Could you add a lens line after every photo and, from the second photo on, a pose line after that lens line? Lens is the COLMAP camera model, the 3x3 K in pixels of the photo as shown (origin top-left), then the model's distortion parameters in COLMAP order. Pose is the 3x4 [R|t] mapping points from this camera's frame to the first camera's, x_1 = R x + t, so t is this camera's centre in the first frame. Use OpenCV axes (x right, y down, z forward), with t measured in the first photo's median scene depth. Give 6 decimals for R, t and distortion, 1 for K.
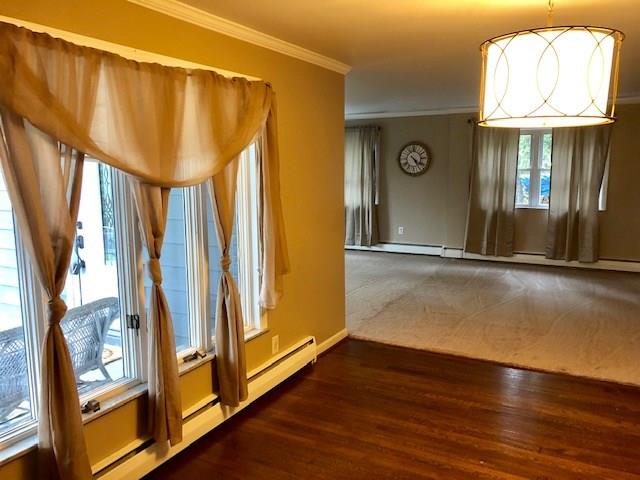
lens RADIAL K [[530.7, 0, 317.0], [0, 530.7, 239.9], [0, 0, 1]] dist [0.011691, -0.003226]
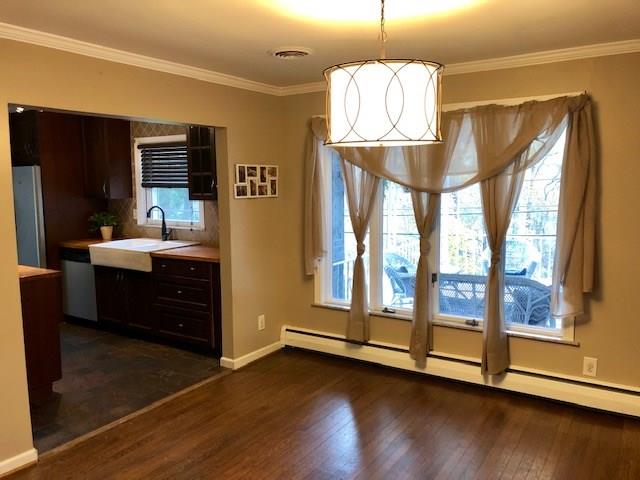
lens RADIAL K [[530.7, 0, 320.5], [0, 530.7, 238.7], [0, 0, 1]] dist [0.011691, -0.003226]
pose [[-0.080336, 0.125754, -0.988803, 1.058285], [-0.132533, 0.981854, 0.135638, -0.111480], [0.987918, 0.141946, -0.062212, 0.671309]]
